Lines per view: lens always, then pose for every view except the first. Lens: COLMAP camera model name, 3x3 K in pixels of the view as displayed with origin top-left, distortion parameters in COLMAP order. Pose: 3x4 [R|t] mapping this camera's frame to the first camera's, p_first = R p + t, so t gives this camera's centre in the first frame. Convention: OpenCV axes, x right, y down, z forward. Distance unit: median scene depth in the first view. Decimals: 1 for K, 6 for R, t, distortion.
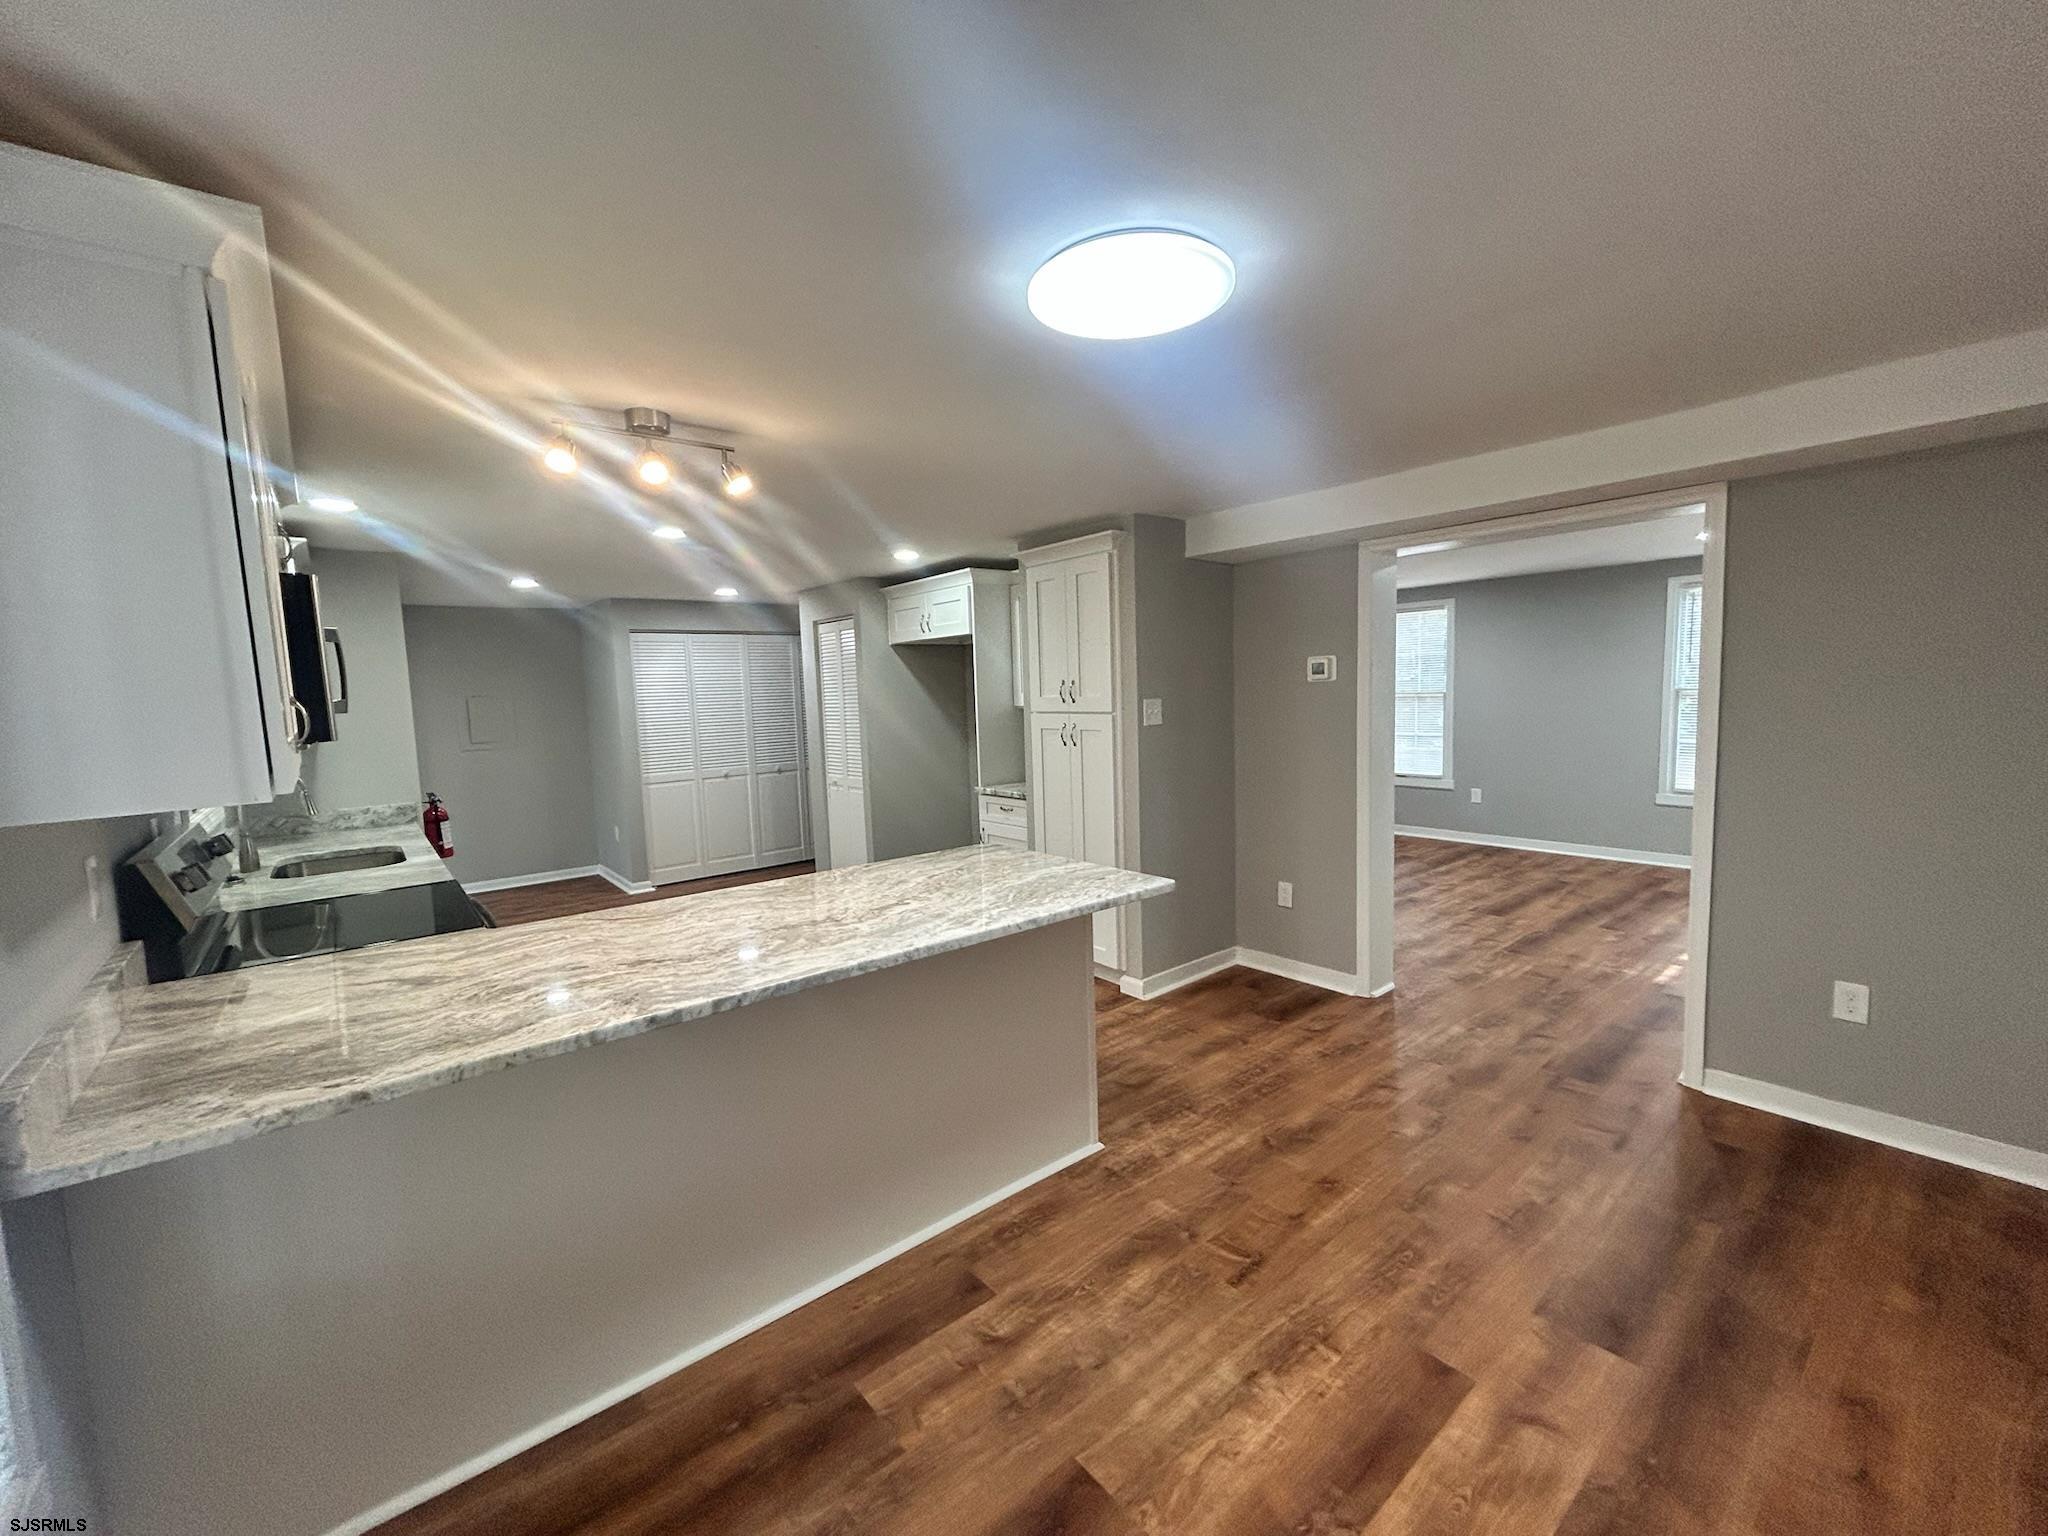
lens RADIAL K [[833.0, 0, 1018.5], [0, 833.0, 767.4], [0, 0, 1]] dist [-0.002347, 0.002231]
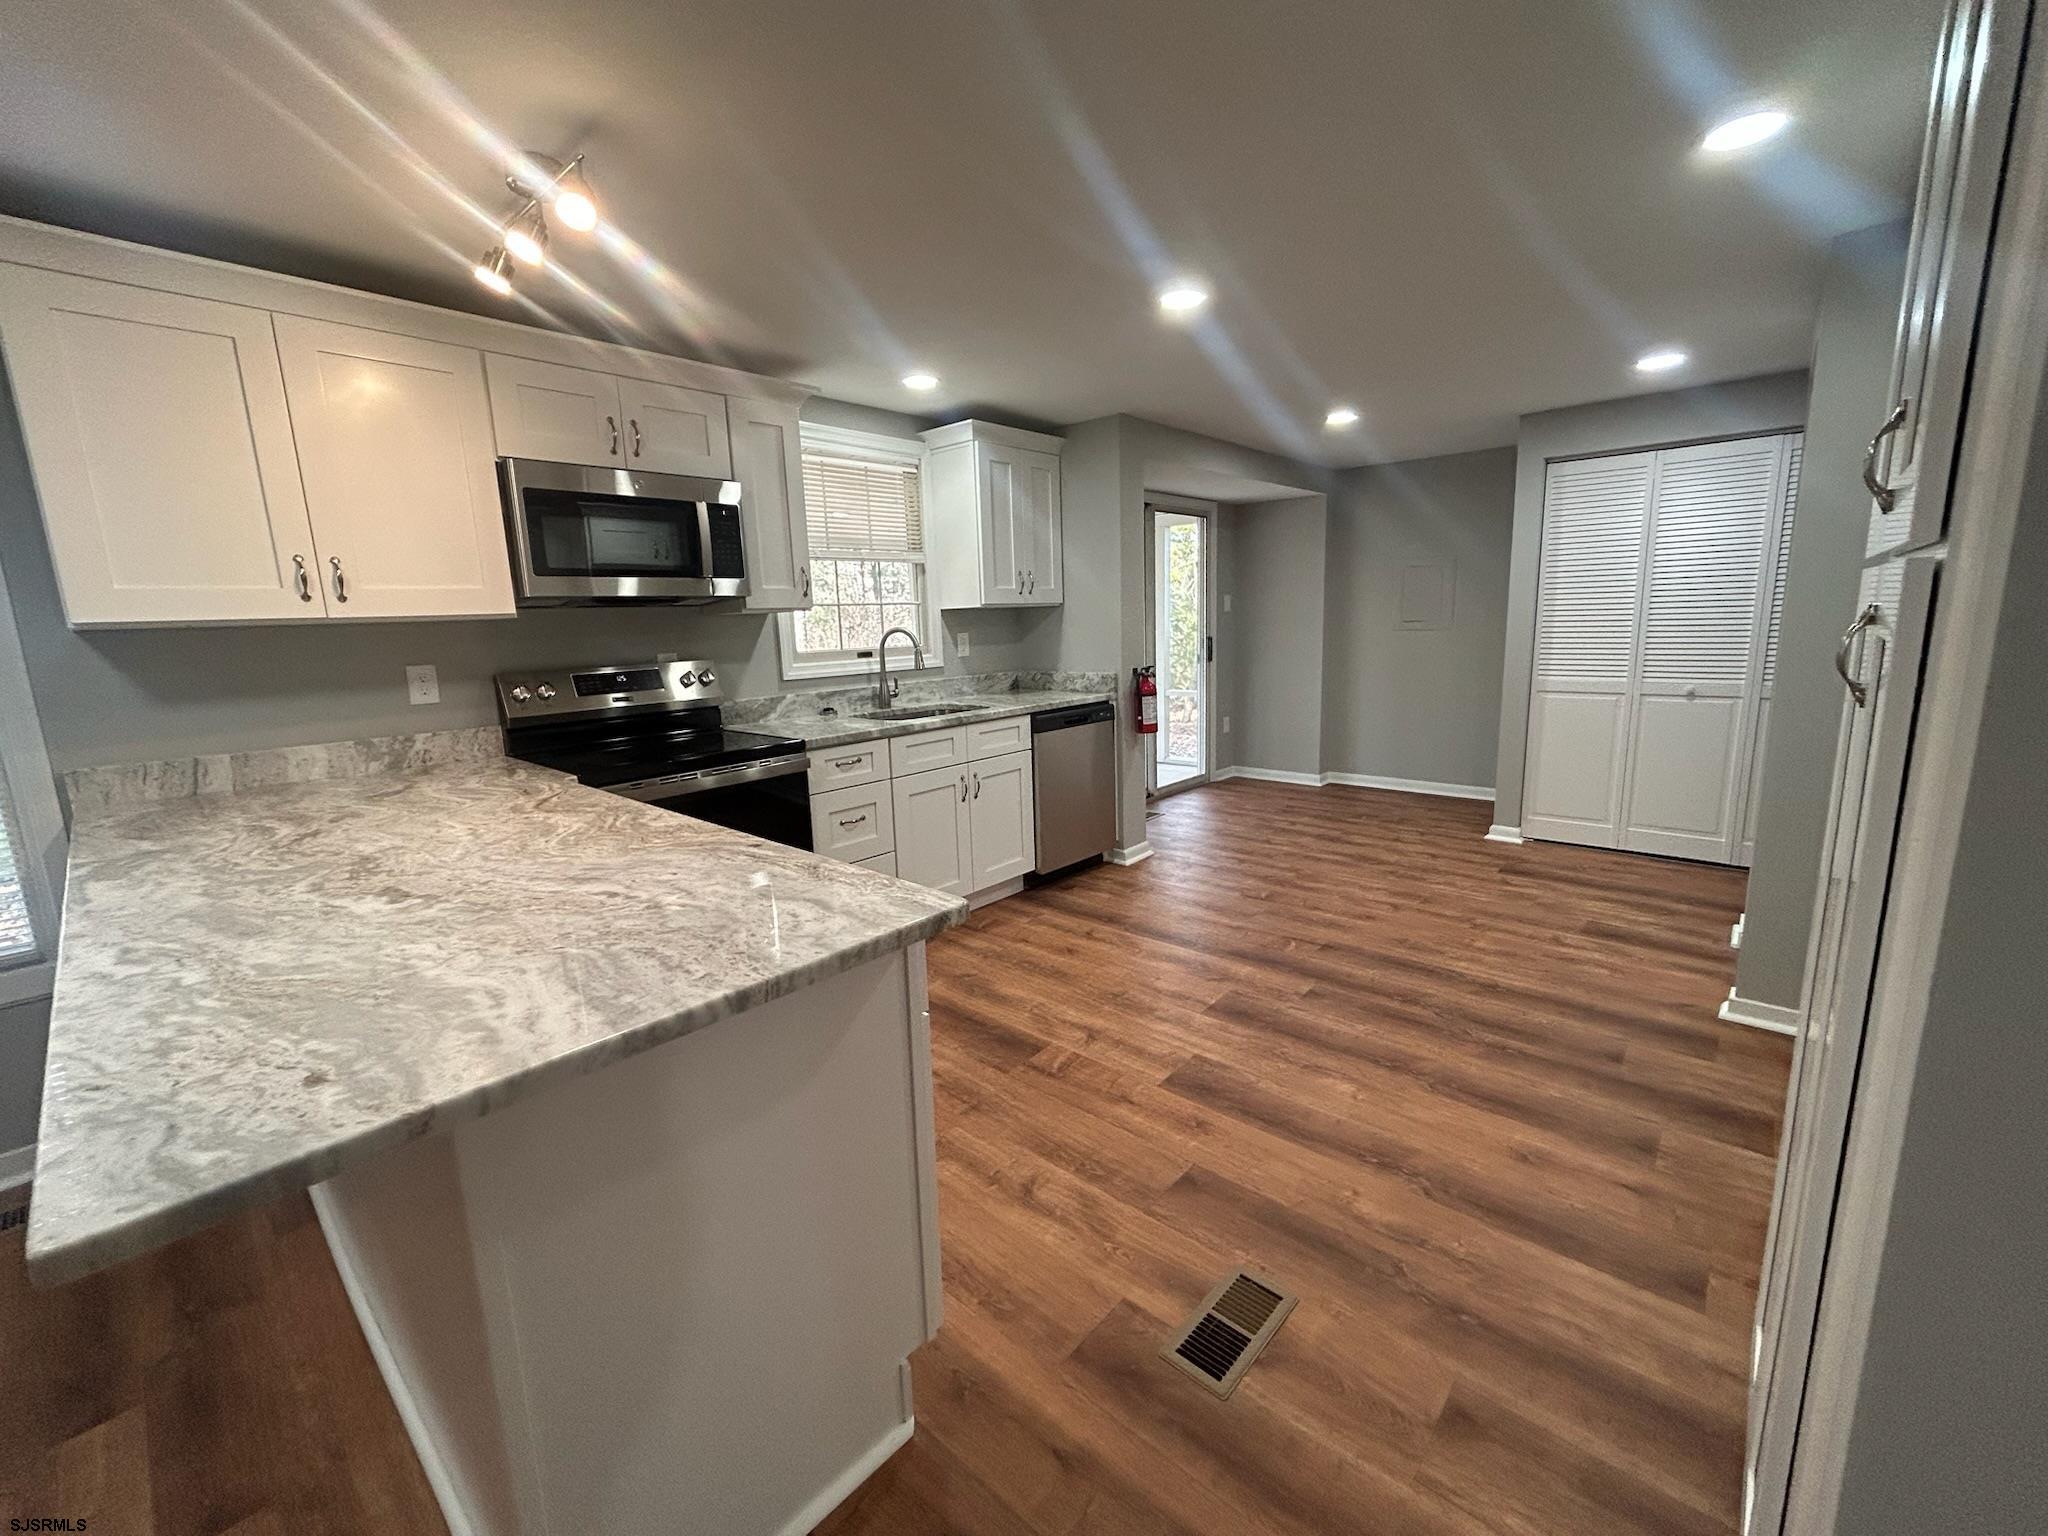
lens RADIAL K [[833.0, 0, 1018.5], [0, 833.0, 767.4], [0, 0, 1]] dist [-0.002347, 0.002231]
pose [[0.148762, 0.205561, -0.967272, 0.494268], [-0.068537, 0.977947, 0.197289, -0.073203], [0.986495, 0.036945, 0.159570, 1.422676]]
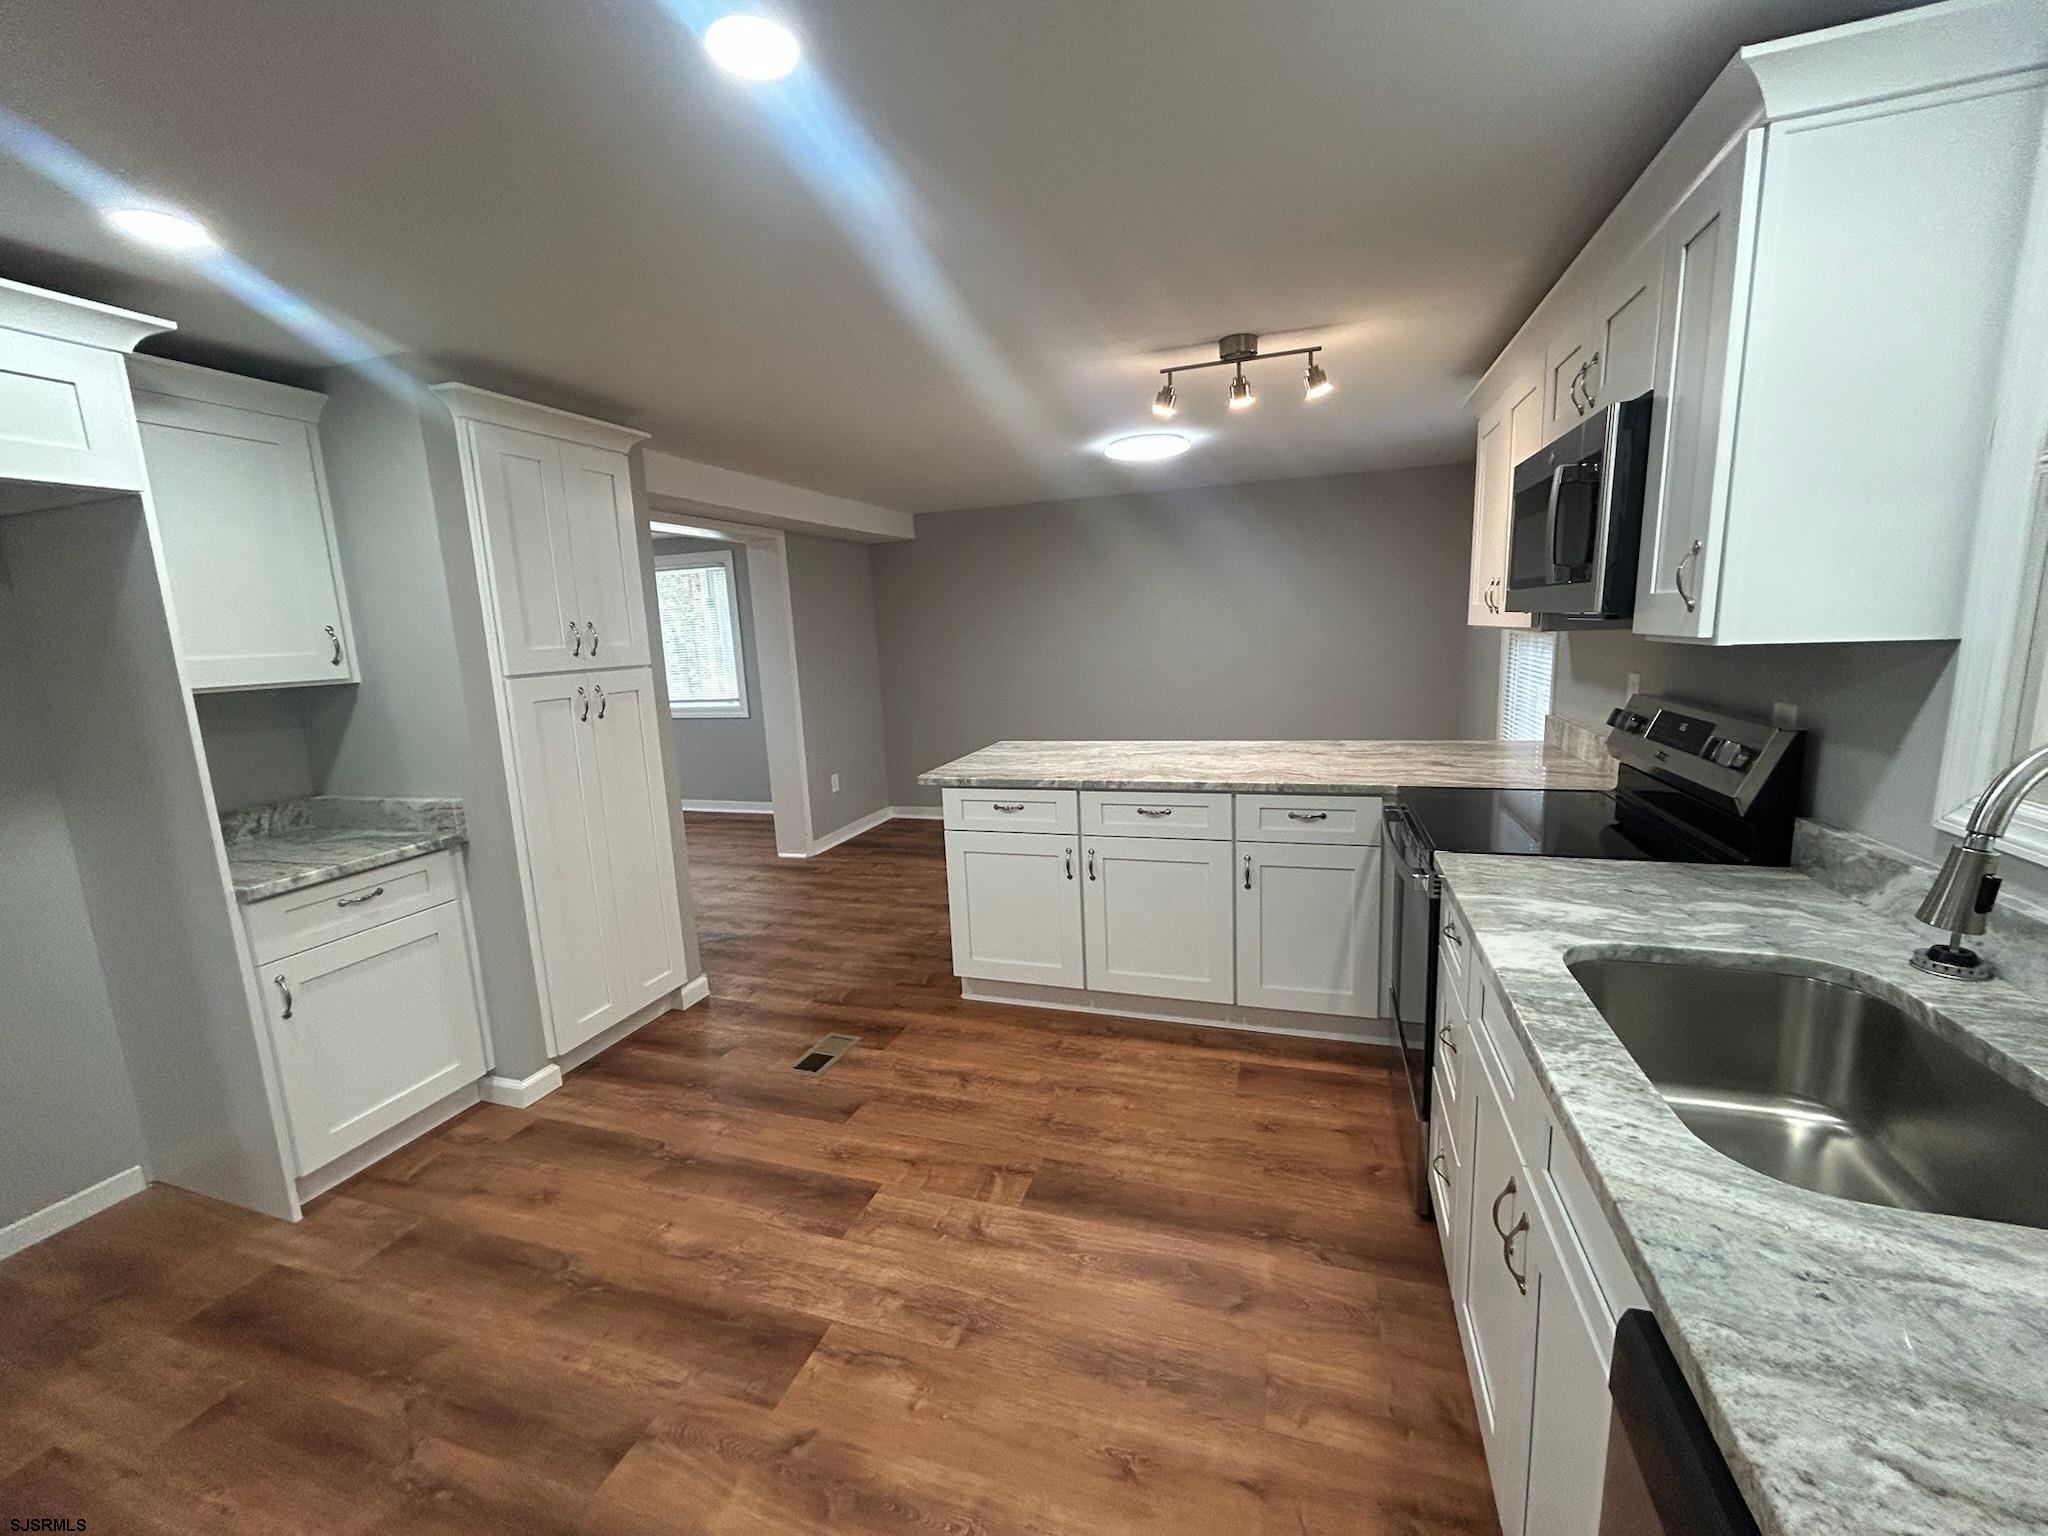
lens RADIAL K [[833.0, 0, 1018.5], [0, 833.0, 767.4], [0, 0, 1]] dist [-0.002347, 0.002231]
pose [[-0.523820, -0.087946, 0.847277, -1.369930], [0.142398, 0.971619, 0.188889, -0.129763], [-0.839842, 0.219594, -0.496431, 2.051183]]
